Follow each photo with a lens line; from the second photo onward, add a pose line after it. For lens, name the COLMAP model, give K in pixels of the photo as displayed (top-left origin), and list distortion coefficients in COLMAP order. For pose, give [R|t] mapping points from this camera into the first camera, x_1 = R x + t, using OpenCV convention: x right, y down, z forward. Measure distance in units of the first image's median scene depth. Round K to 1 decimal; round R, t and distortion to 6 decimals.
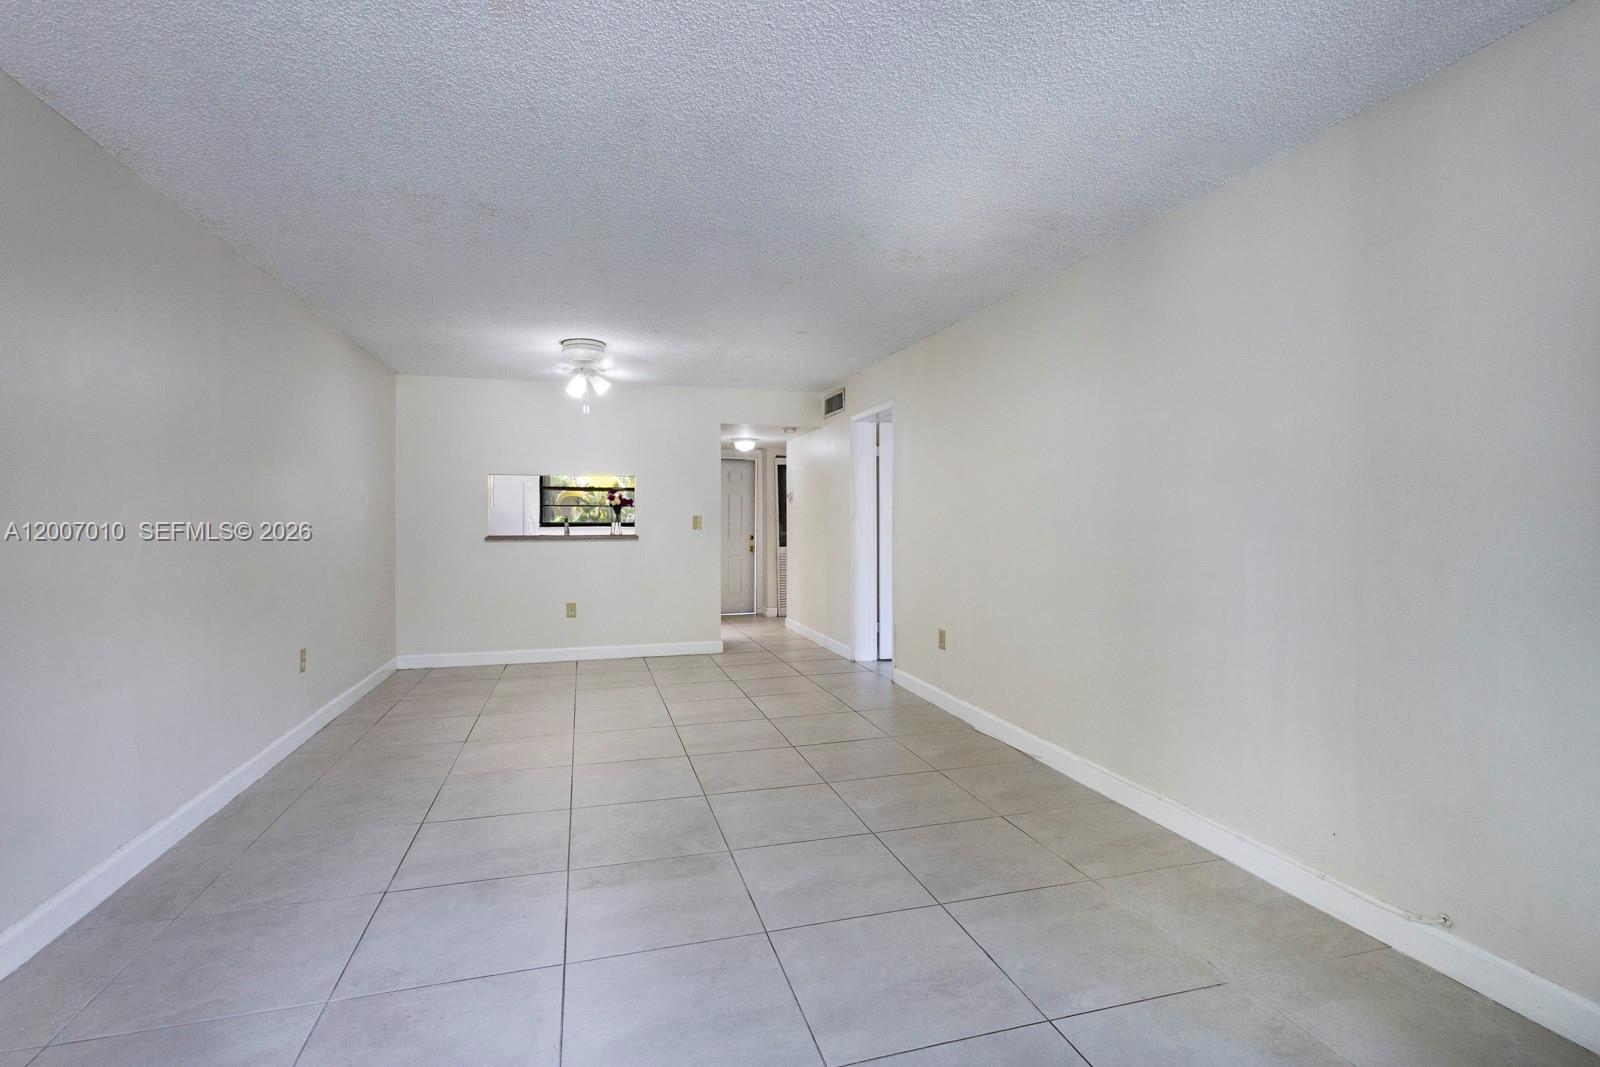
lens RADIAL K [[769.2, 0, 828.6], [0, 769.2, 511.8], [0, 0, 1]] dist [-0.003702, 0.002555]
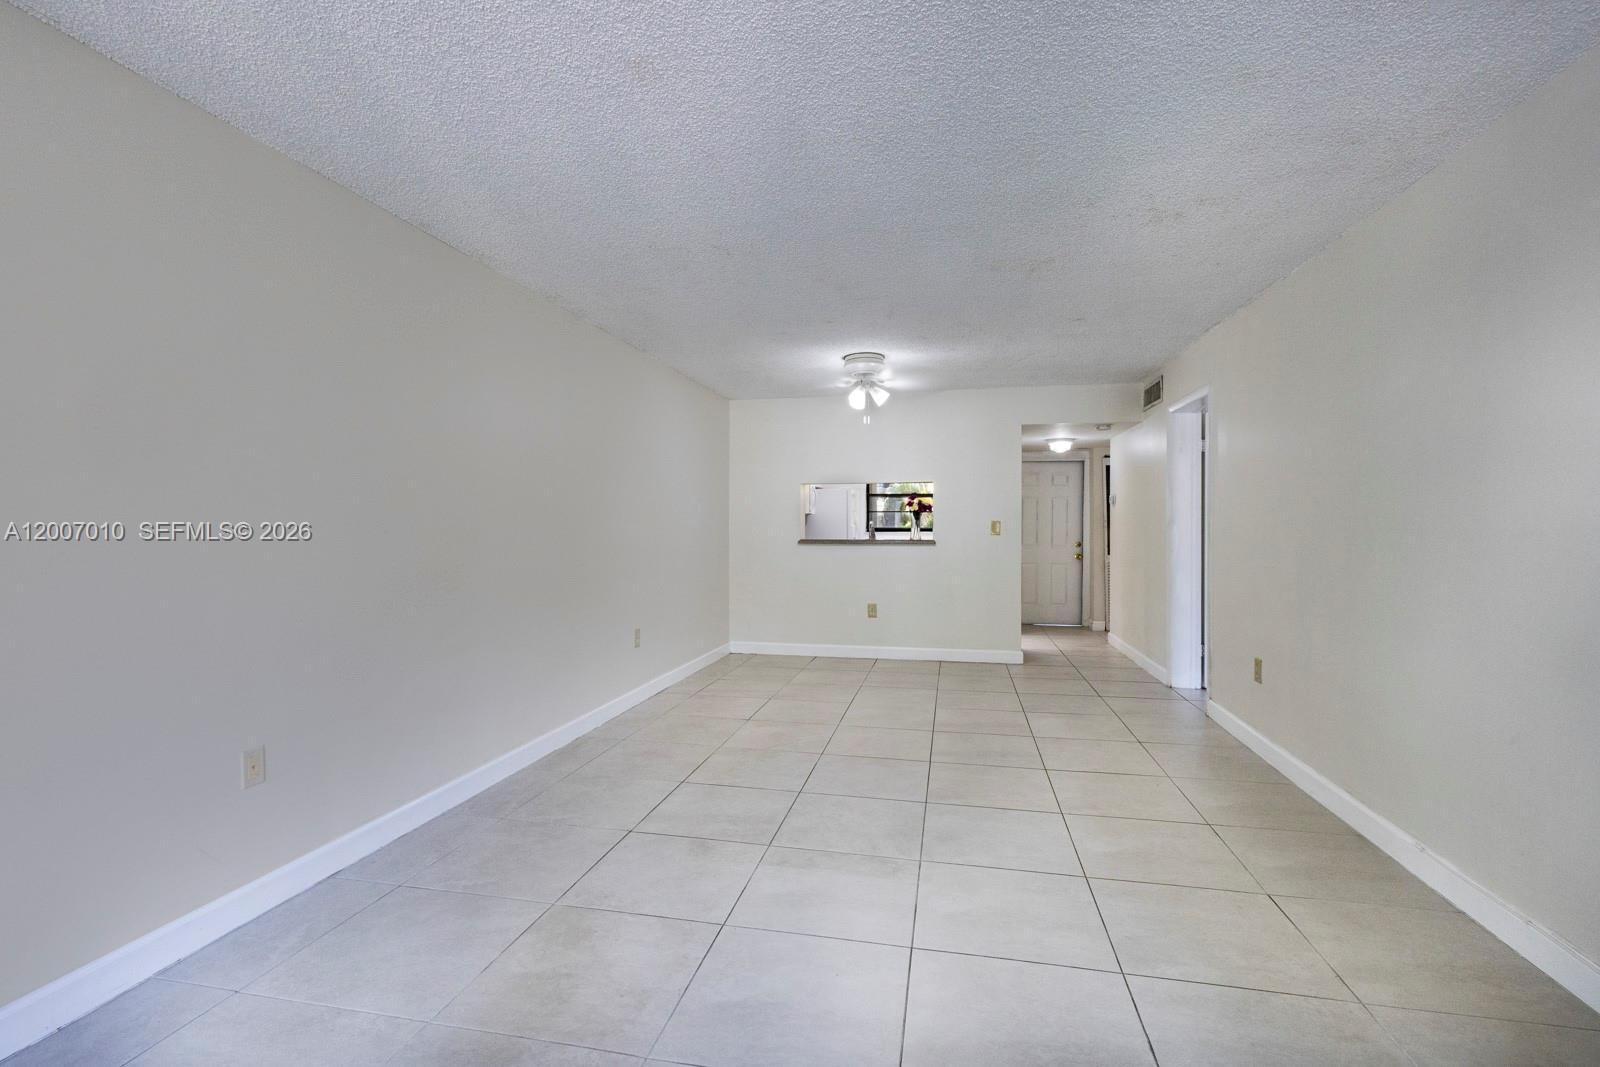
lens RADIAL K [[769.2, 0, 795.7], [0, 769.2, 527.3], [0, 0, 1]] dist [-0.003702, 0.002555]
pose [[0.868004, 0.002795, -0.496549, 0.099773], [0.003644, 0.999921, 0.011998, 0.000493], [0.496543, -0.012224, 0.867926, 0.031862]]
